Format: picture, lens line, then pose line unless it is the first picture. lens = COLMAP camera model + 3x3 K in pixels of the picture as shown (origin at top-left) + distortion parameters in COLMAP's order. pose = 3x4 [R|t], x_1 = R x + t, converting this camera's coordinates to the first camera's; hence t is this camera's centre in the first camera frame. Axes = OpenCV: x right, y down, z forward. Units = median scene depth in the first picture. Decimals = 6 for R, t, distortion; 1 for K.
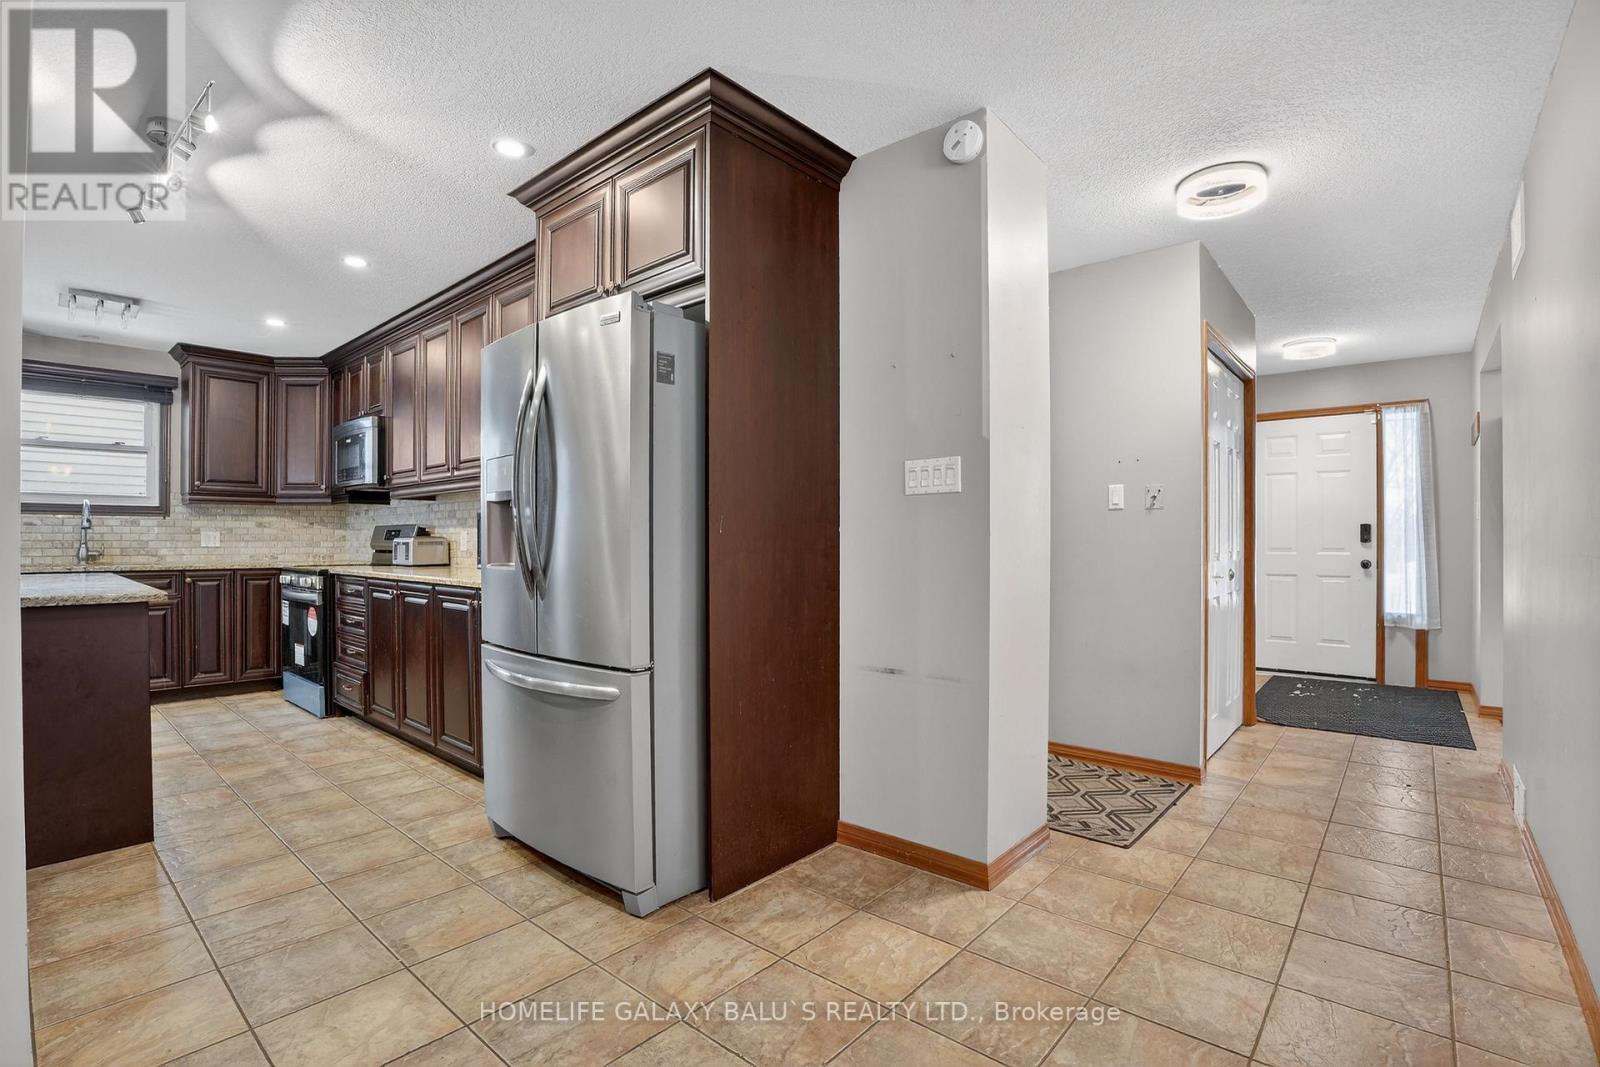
lens RADIAL K [[741.3, 0, 795.9], [0, 741.3, 539.8], [0, 0, 1]] dist [-0.055897, 0.005577]
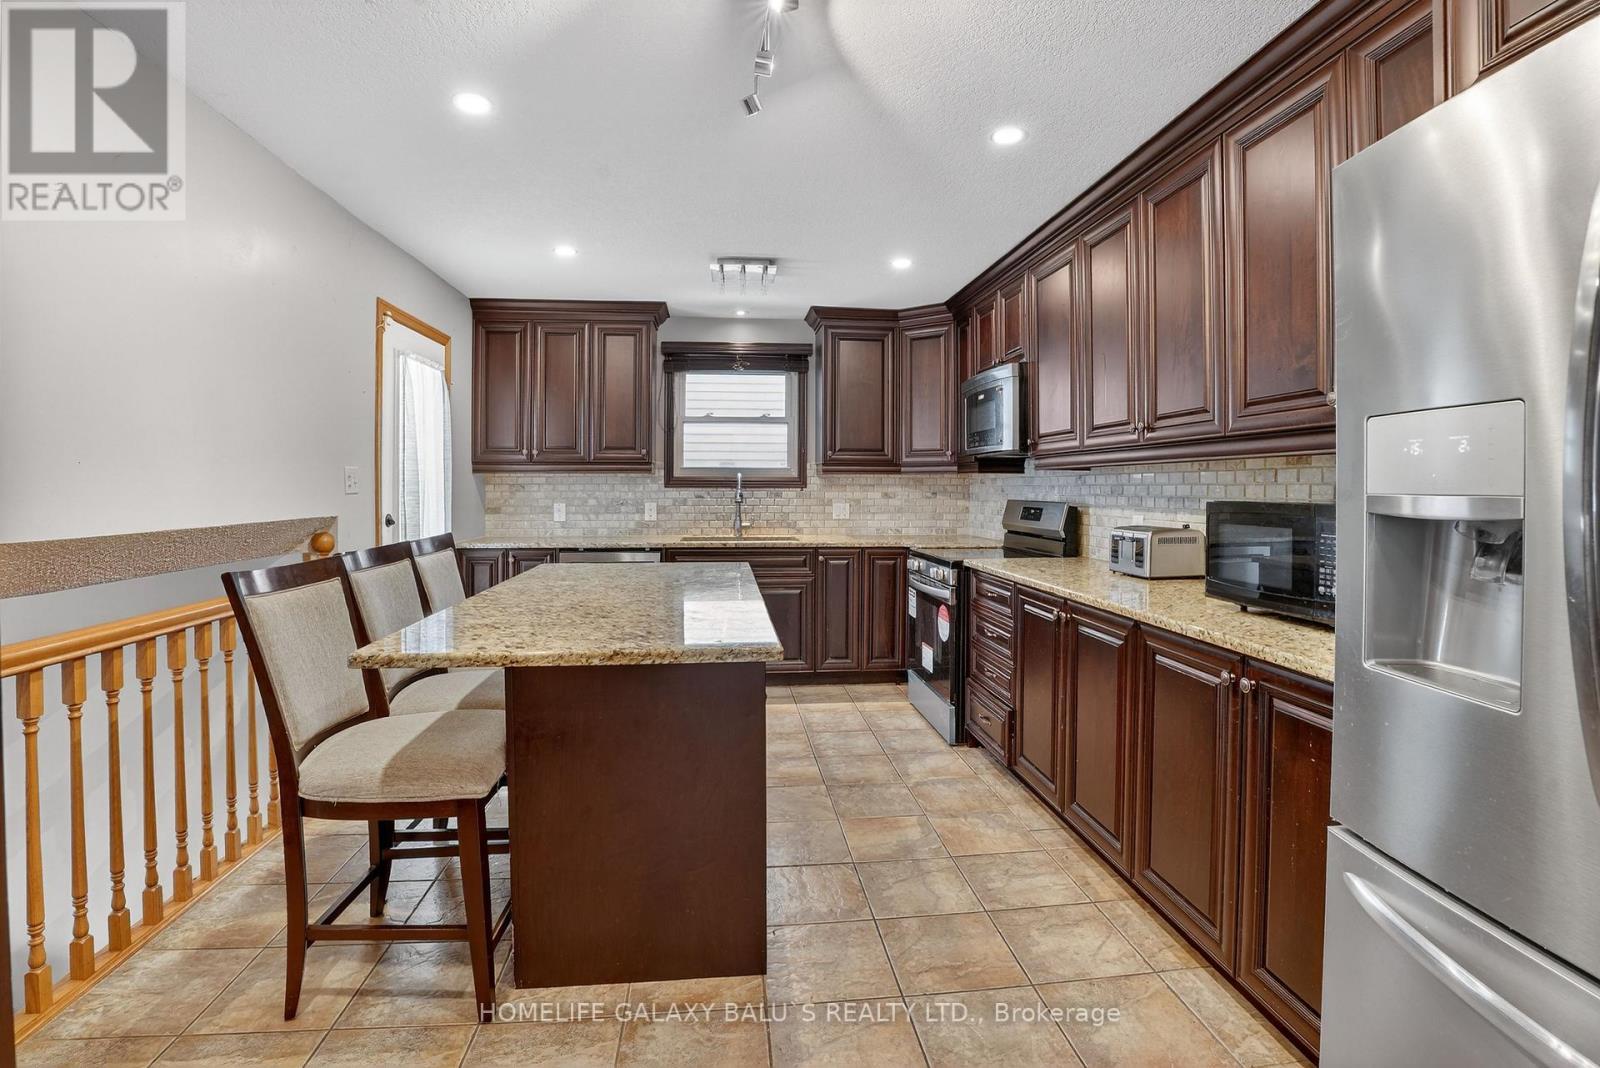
lens RADIAL K [[741.3, 0, 809.1], [0, 741.3, 502.2], [0, 0, 1]] dist [-0.055897, 0.005577]
pose [[0.744753, 0.016586, -0.667134, -0.217127], [-0.004452, 0.999792, 0.019886, -0.036453], [0.667326, -0.011840, 0.744672, 0.267840]]
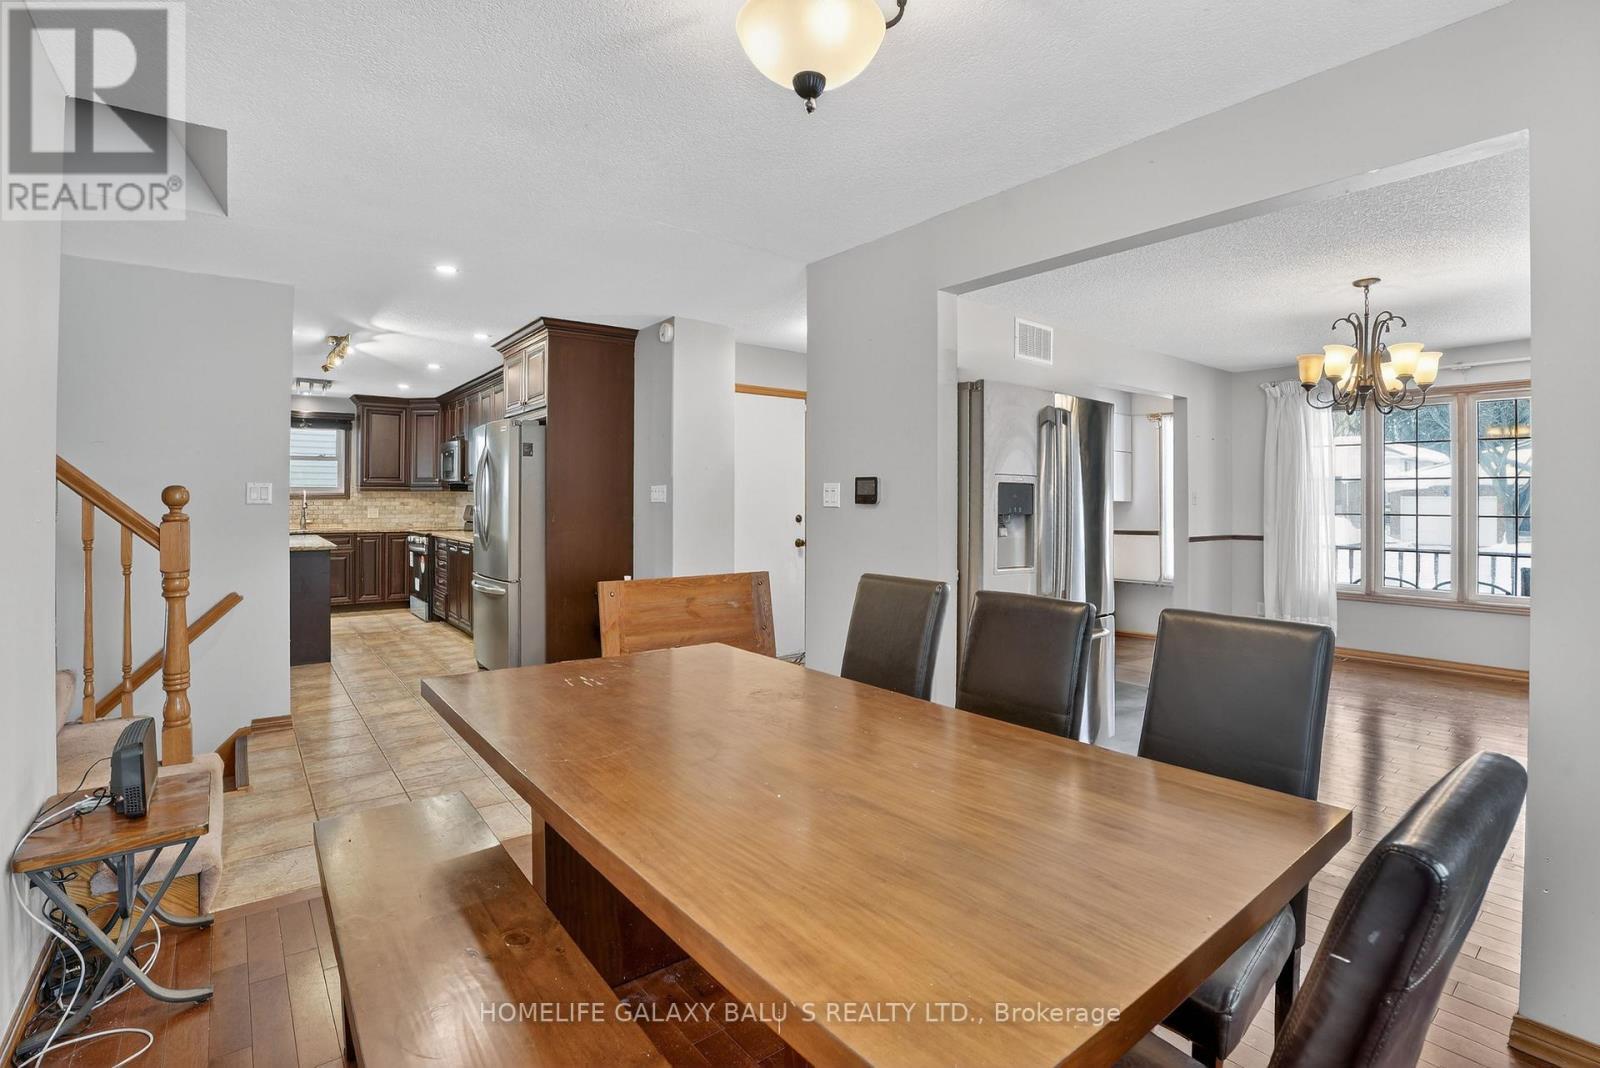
lens RADIAL K [[741.3, 0, 782.3], [0, 741.3, 495.0], [0, 0, 1]] dist [-0.055897, 0.005577]
pose [[0.979081, 0.000532, -0.203471, 0.471425], [-0.002457, 0.999955, -0.009209, -0.032882], [0.203456, 0.009517, 0.979038, -0.472399]]
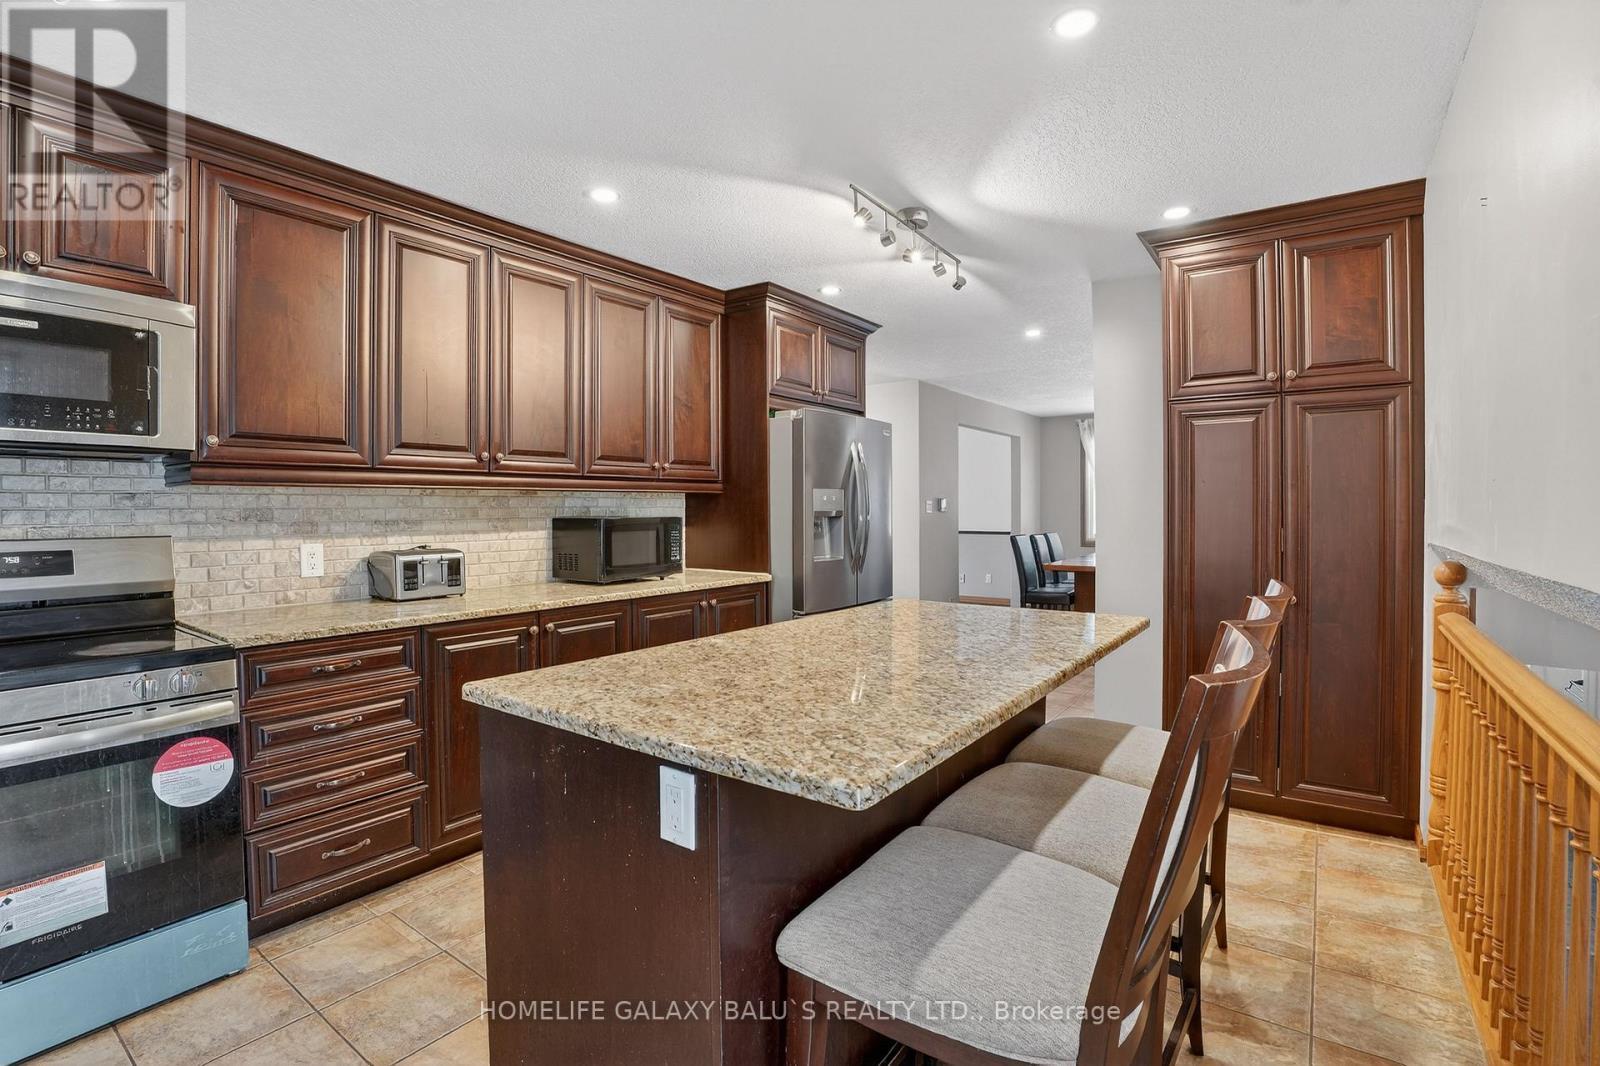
lens RADIAL K [[741.3, 0, 789.6], [0, 741.3, 511.2], [0, 0, 1]] dist [-0.055897, 0.005577]
pose [[-0.078606, -0.000172, 0.996906, -1.051248], [0.010208, 0.999947, 0.000978, -0.034938], [-0.996853, 0.010253, -0.078600, 0.643816]]
